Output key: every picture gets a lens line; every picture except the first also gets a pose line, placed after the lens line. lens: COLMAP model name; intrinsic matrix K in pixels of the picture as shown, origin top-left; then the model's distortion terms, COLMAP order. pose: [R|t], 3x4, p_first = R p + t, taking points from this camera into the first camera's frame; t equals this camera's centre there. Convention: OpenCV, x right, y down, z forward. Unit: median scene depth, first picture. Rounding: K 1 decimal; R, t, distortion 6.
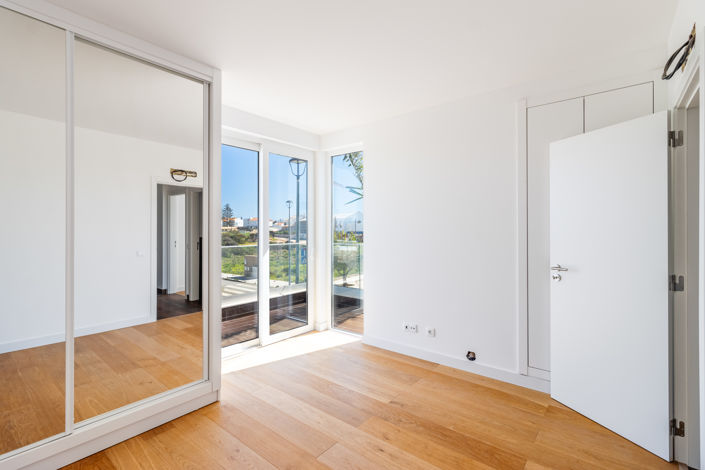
lens RADIAL K [[326.9, 0, 350.9], [0, 326.9, 230.0], [0, 0, 1]] dist [0.015286, -0.001172]
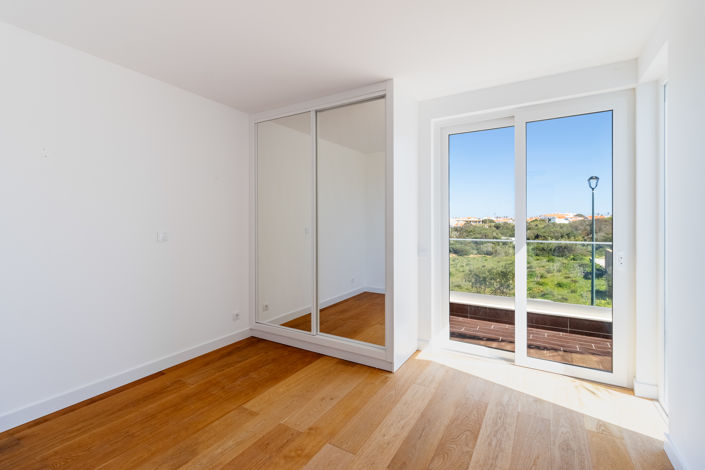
lens RADIAL K [[326.9, 0, 351.7], [0, 326.9, 228.0], [0, 0, 1]] dist [0.015286, -0.001172]
pose [[0.144354, 0.014315, -0.989423, 0.648008], [0.000429, 0.999894, 0.014529, 0.004480], [0.989526, -0.002522, 0.144332, 0.657246]]
